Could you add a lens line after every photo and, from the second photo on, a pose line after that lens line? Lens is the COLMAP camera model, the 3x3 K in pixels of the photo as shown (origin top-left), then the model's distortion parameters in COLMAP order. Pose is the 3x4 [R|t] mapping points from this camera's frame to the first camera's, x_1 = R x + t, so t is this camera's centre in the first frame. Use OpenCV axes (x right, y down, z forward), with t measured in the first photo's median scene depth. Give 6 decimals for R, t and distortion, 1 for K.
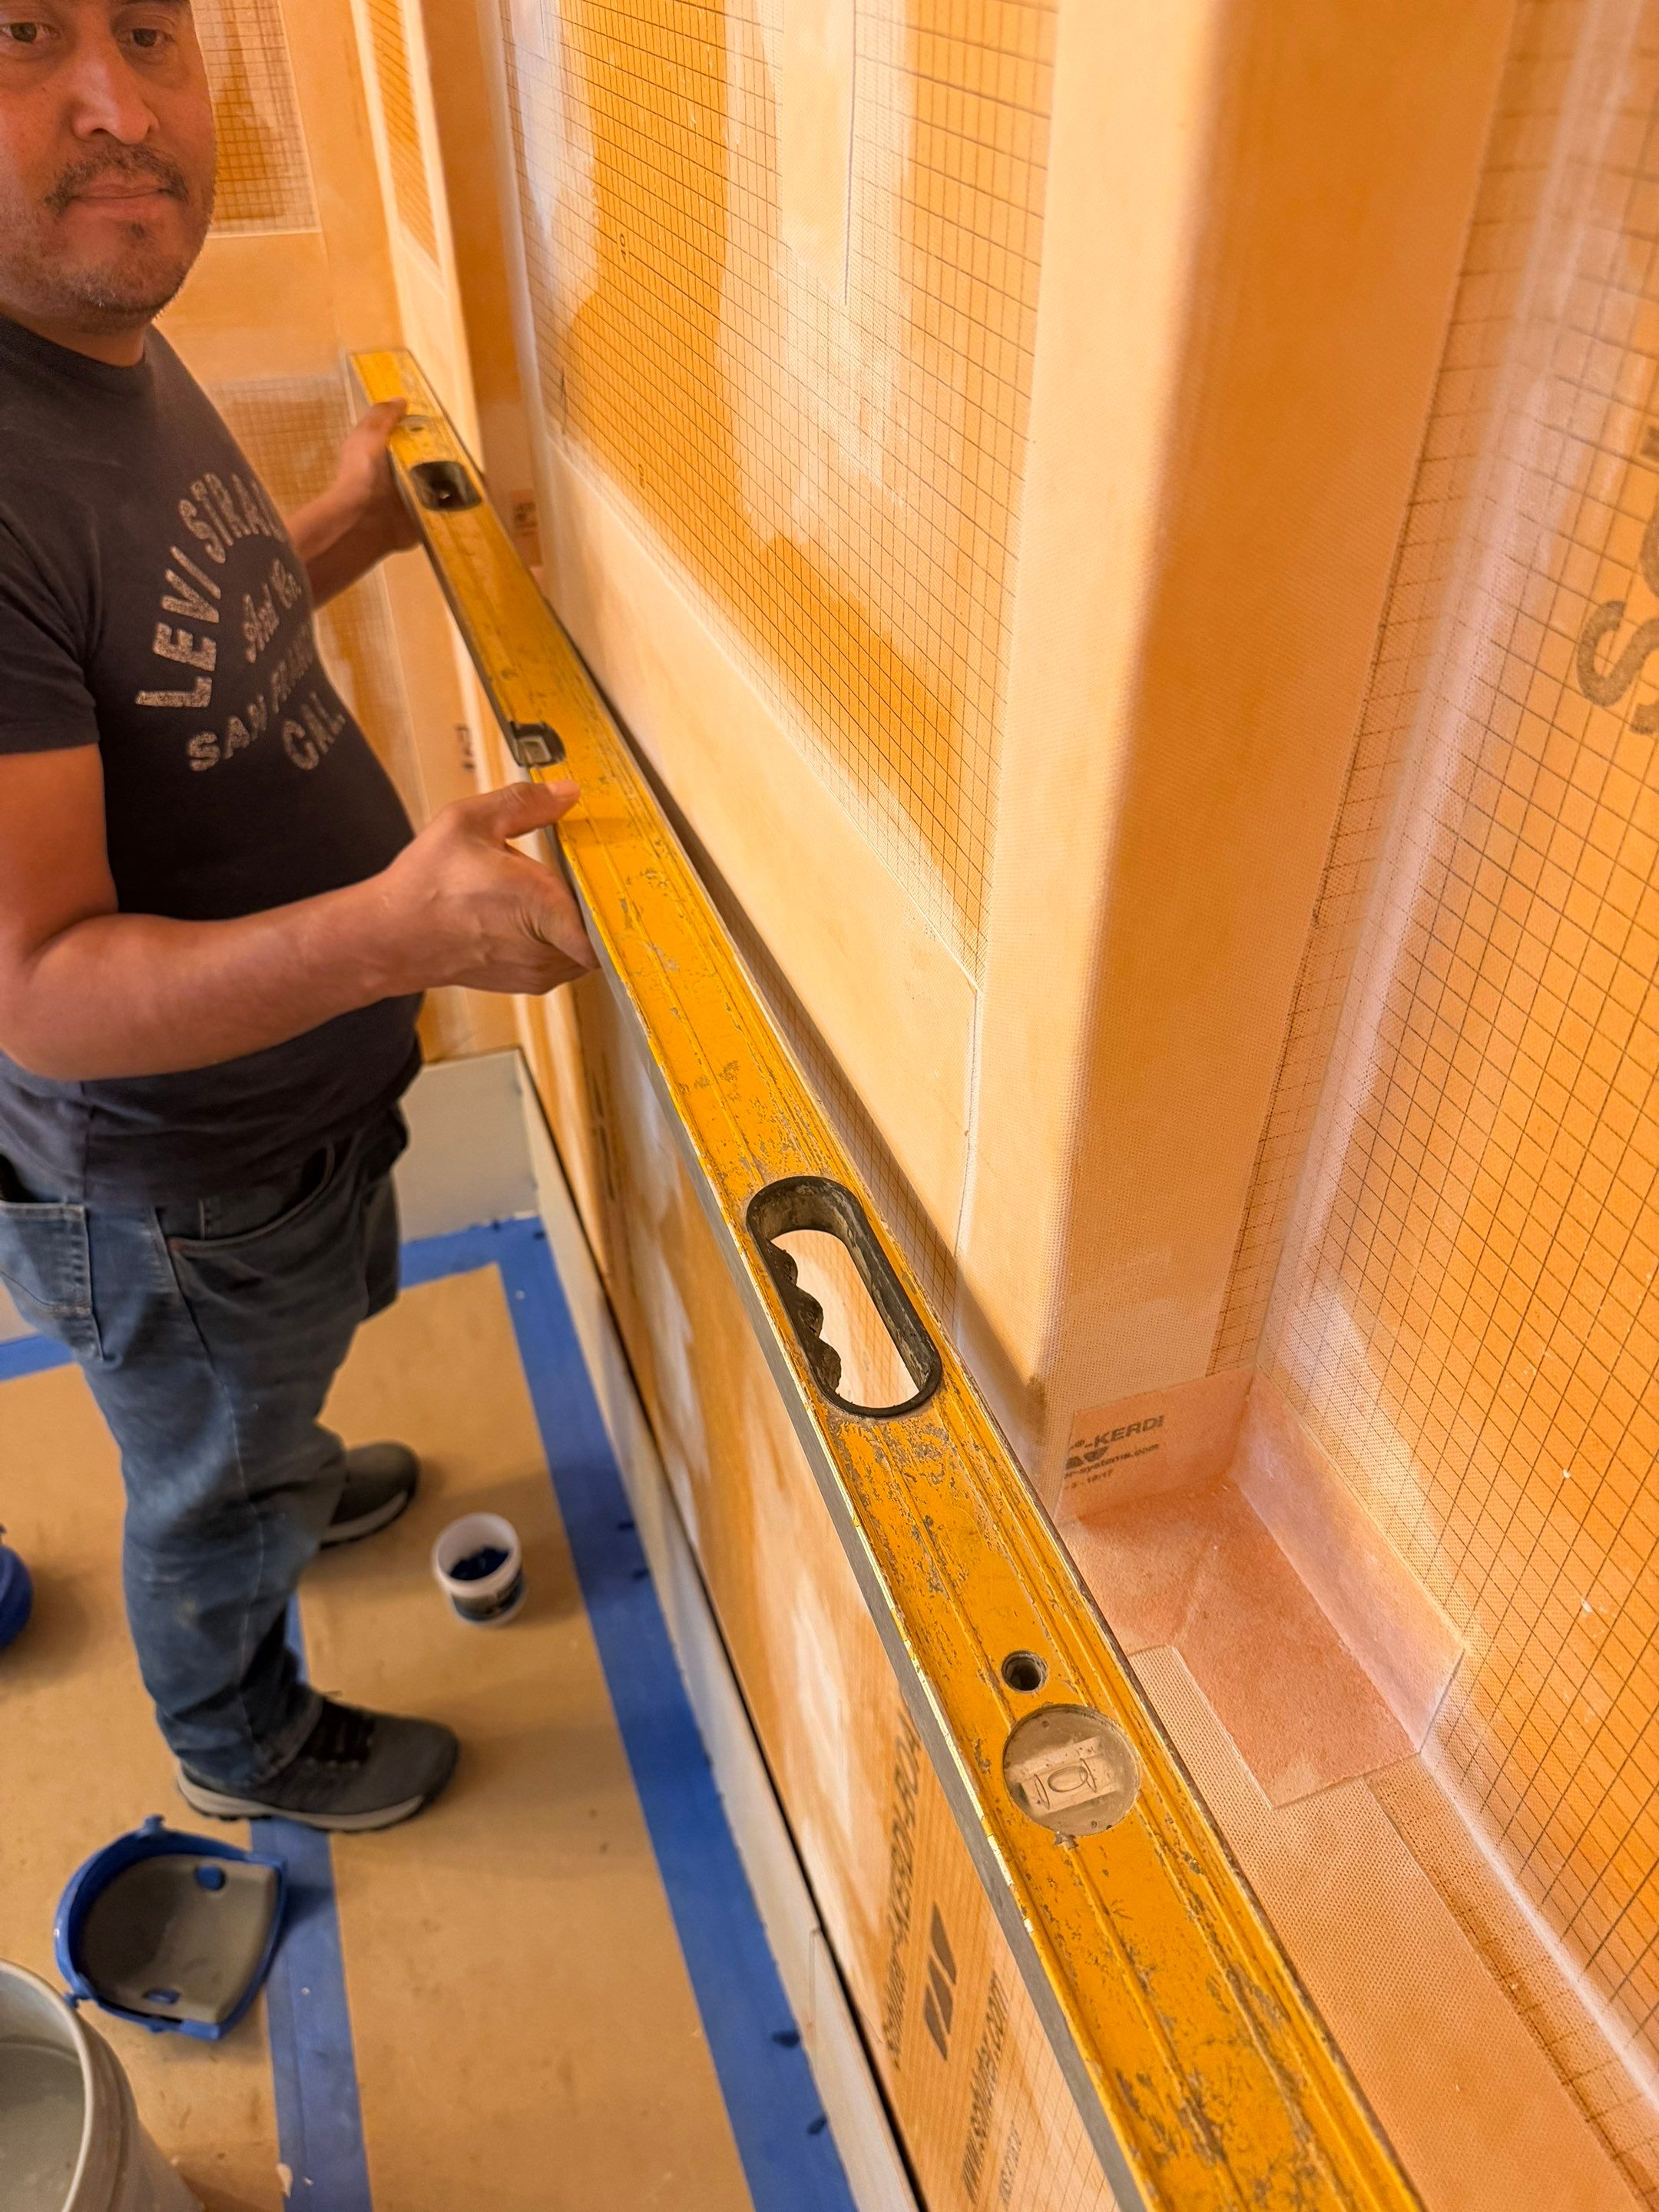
lens RADIAL K [[1591.8, 0, 845.5], [0, 1591.8, 1106.6], [0, 0, 1]] dist [-0.001235, -0.016704]
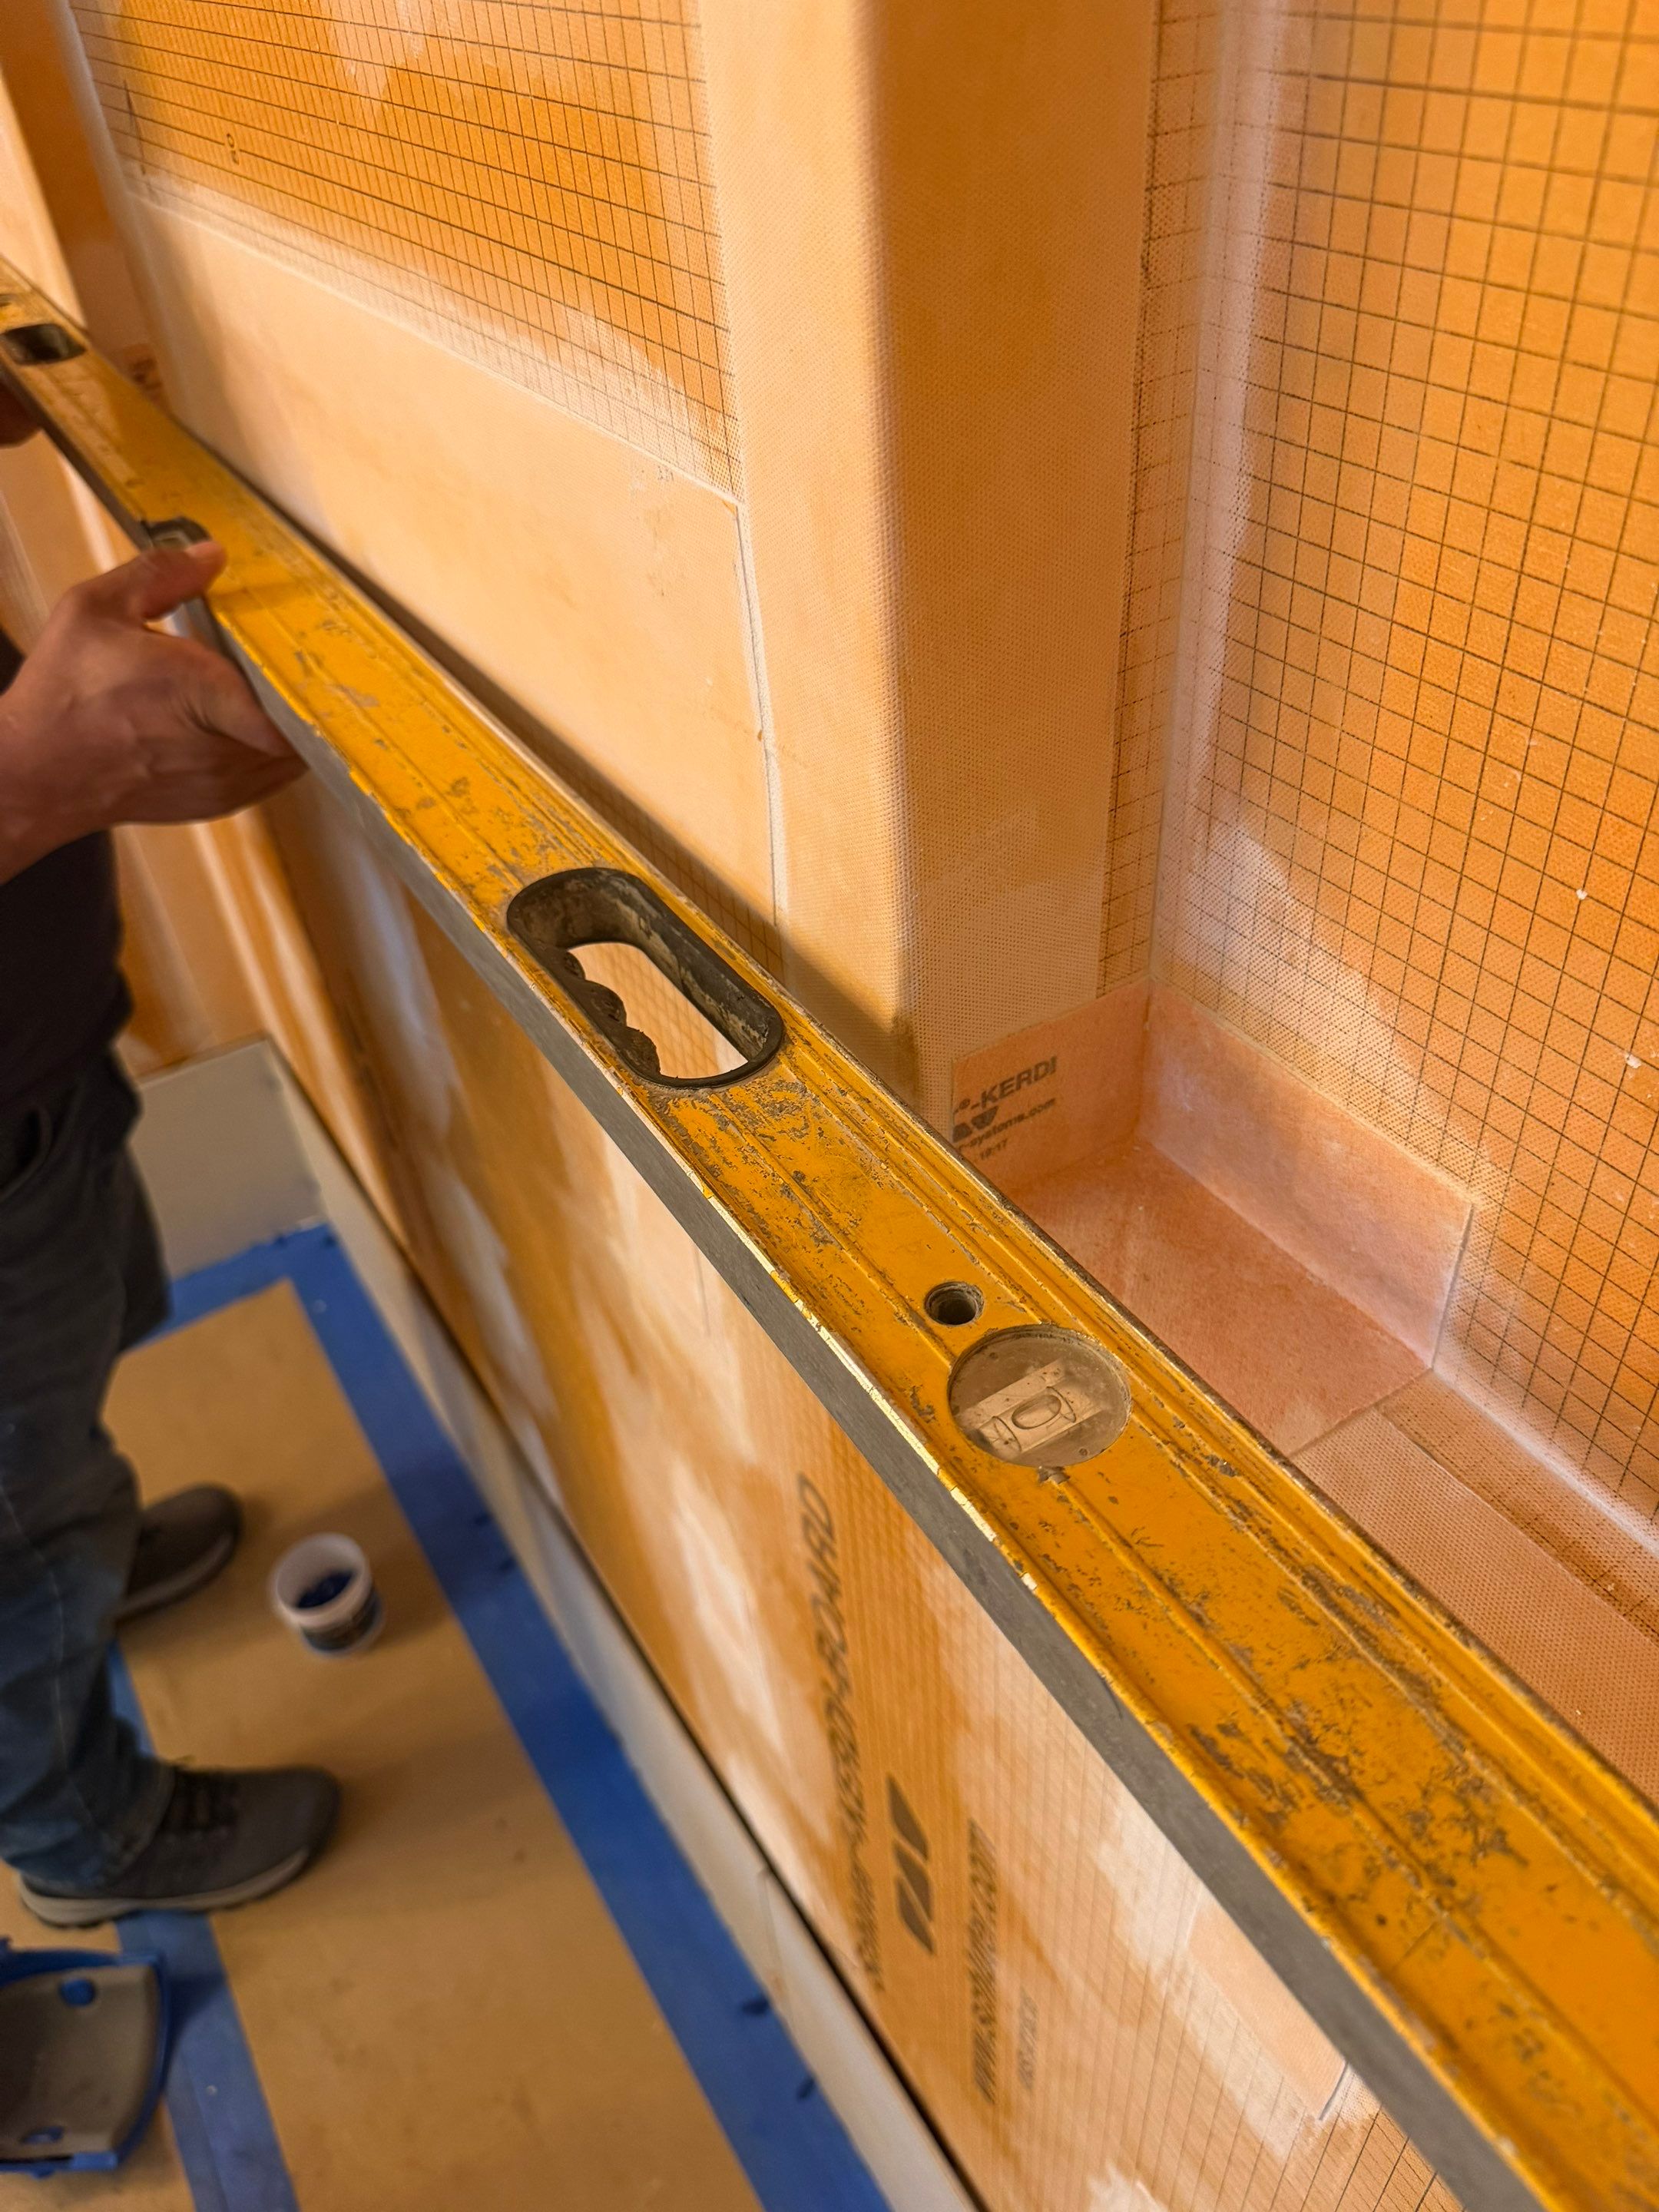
lens RADIAL K [[1612.3, 0, 829.5], [0, 1612.3, 1106.0], [0, 0, 1]] dist [-0.011764, -0.002866]
pose [[0.976366, -0.183523, 0.114142, -0.014132], [0.183290, 0.982978, 0.012623, 0.183040], [-0.114515, 0.008596, 0.993384, 0.181060]]
